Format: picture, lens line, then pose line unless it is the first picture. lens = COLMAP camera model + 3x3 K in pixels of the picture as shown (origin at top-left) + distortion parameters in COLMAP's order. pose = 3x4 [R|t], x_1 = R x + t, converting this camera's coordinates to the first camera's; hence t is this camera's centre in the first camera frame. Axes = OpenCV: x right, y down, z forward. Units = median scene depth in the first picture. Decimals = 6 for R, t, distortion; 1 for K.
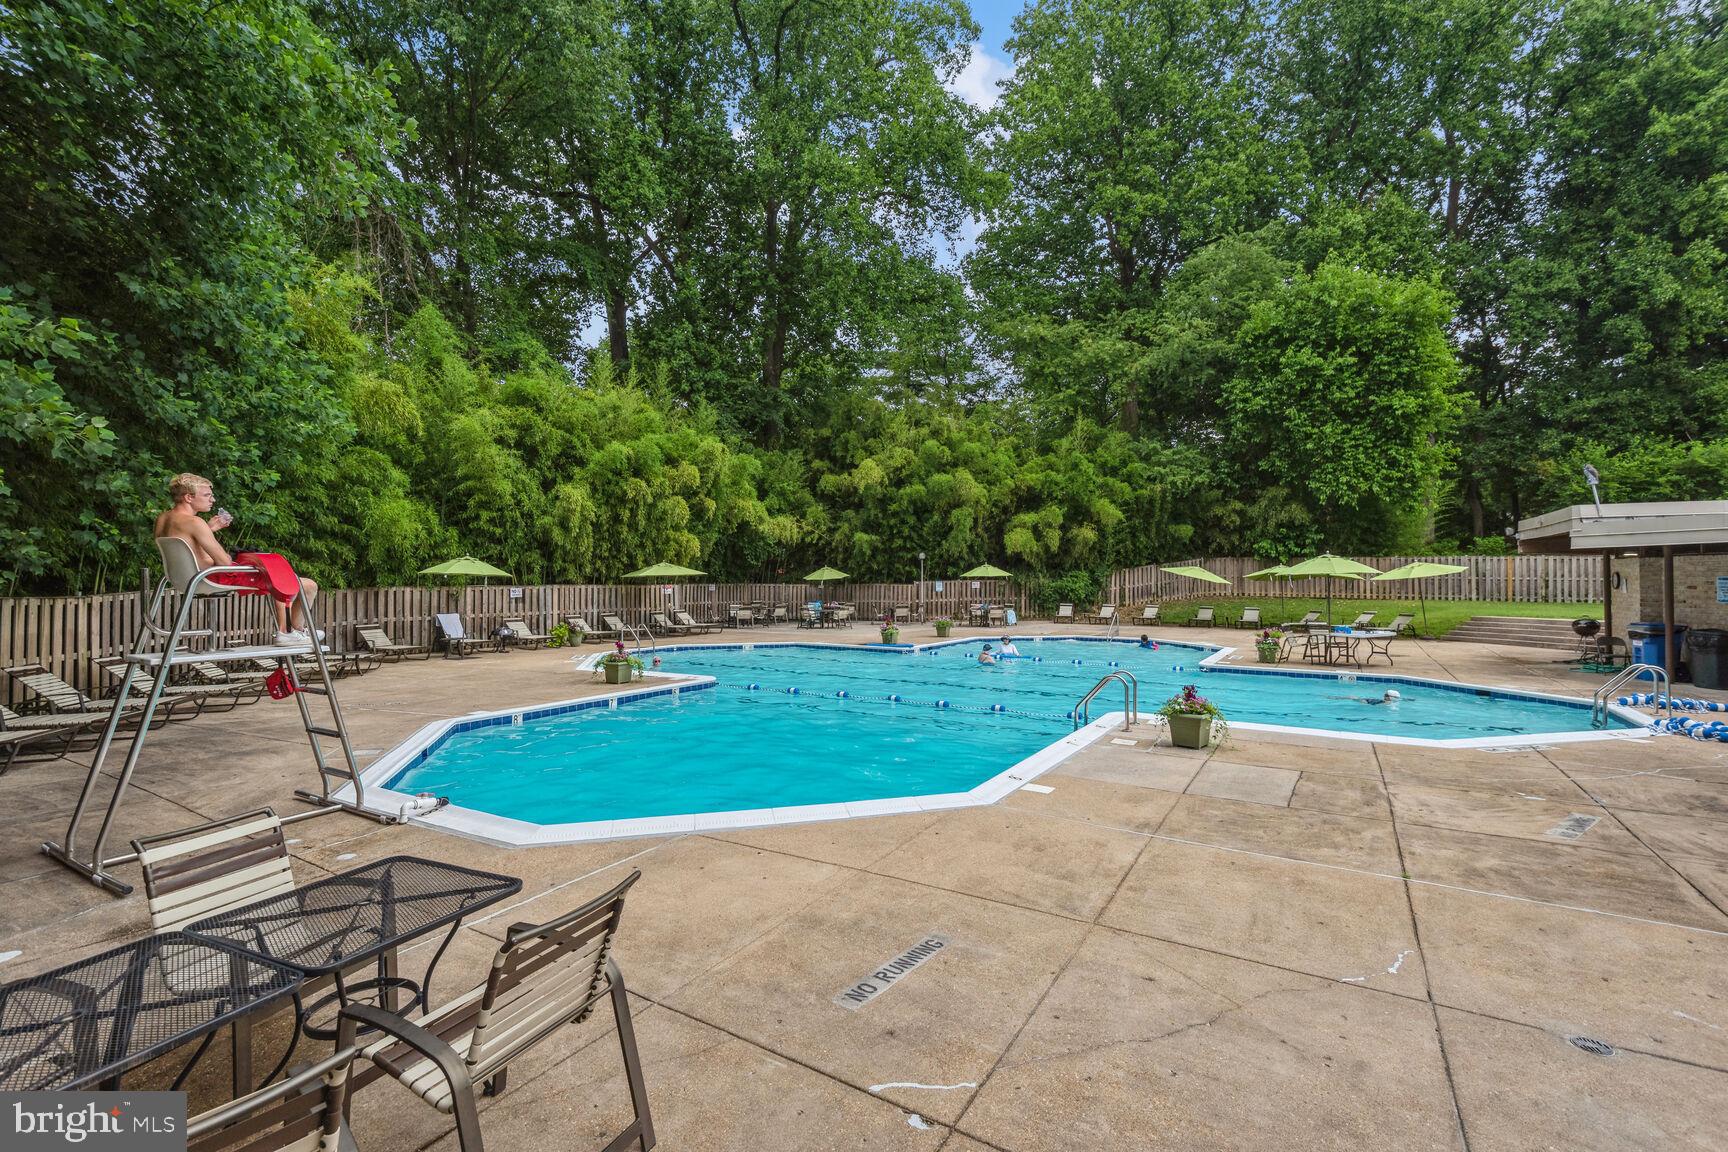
lens RADIAL K [[729.3, 0, 826.7], [0, 729.3, 579.8], [0, 0, 1]] dist [-0.000171, -0.000273]
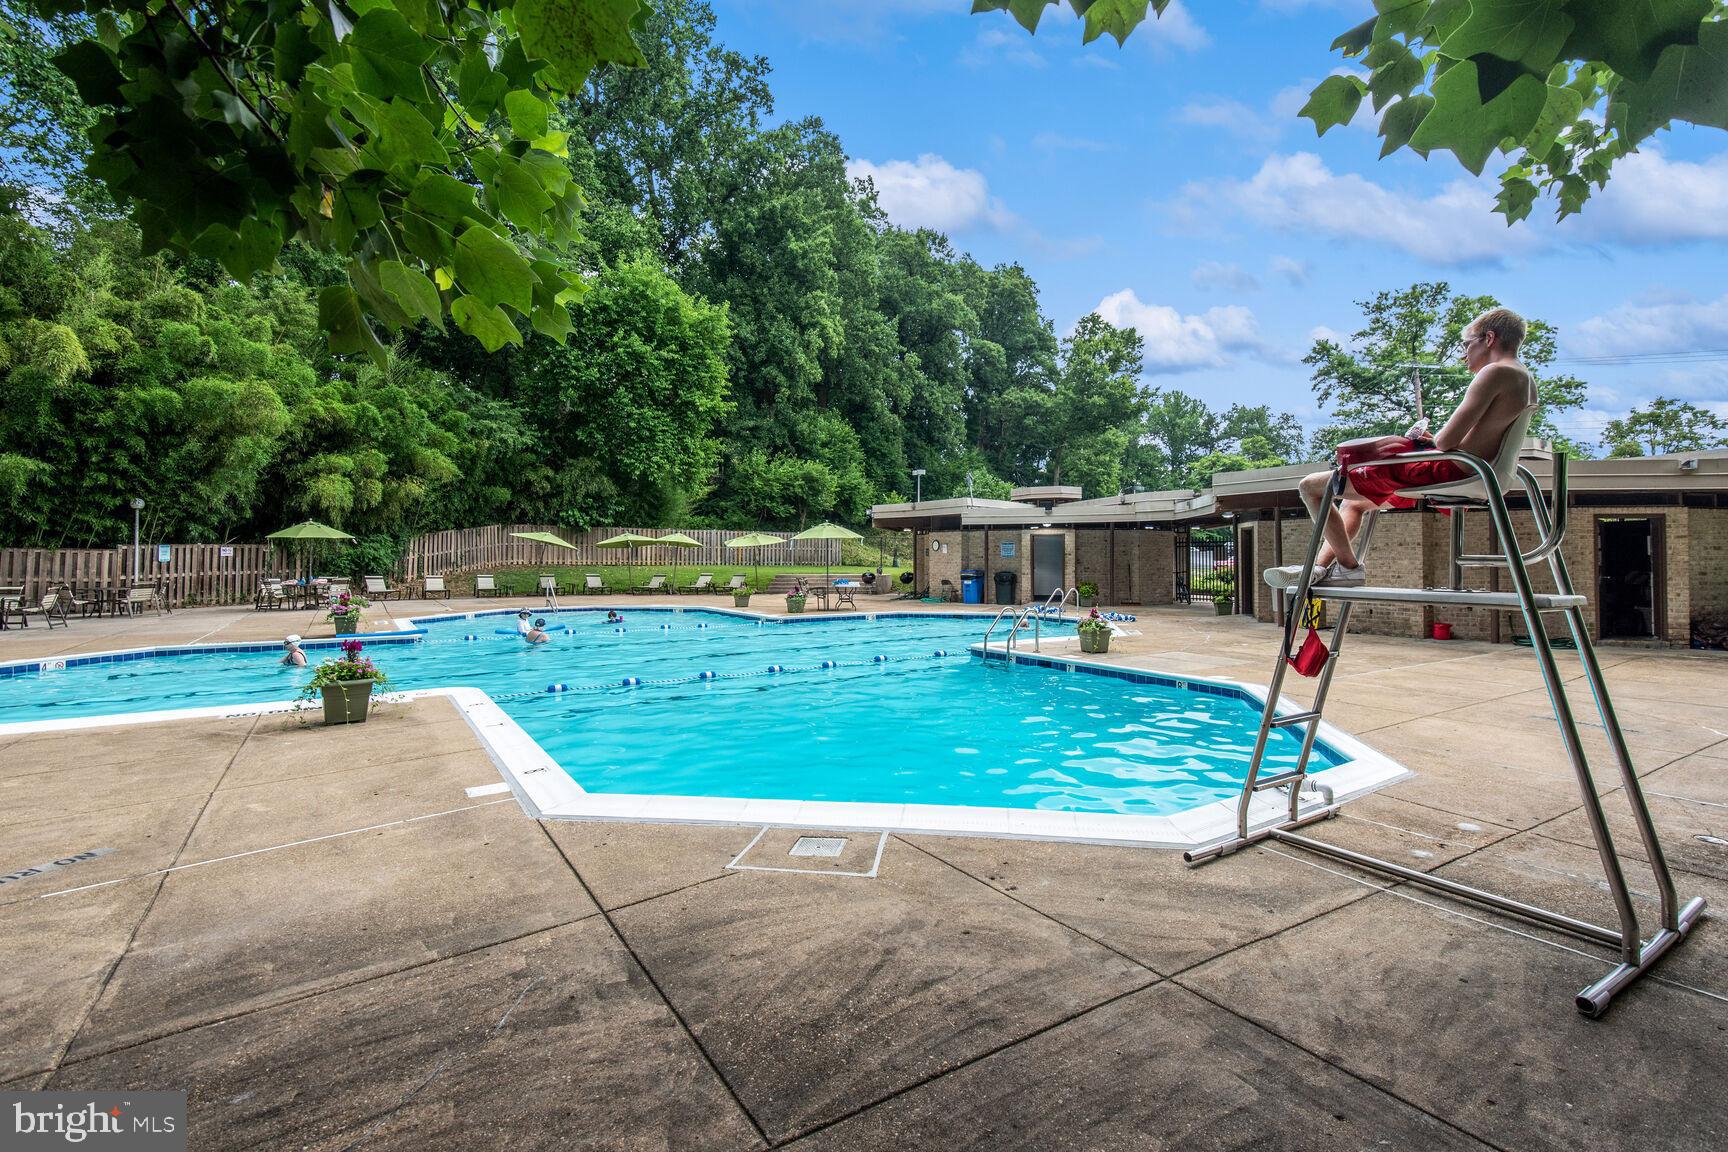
lens RADIAL K [[794.7, 0, 864.0], [0, 794.7, 576.0], [0, 0, 1]] dist [0.000000, -0.015408]
pose [[0.394811, -0.021019, 0.918522, -0.274198], [-0.004287, 0.999685, 0.024718, 0.010442], [-0.918753, -0.013696, 0.394596, 0.197437]]
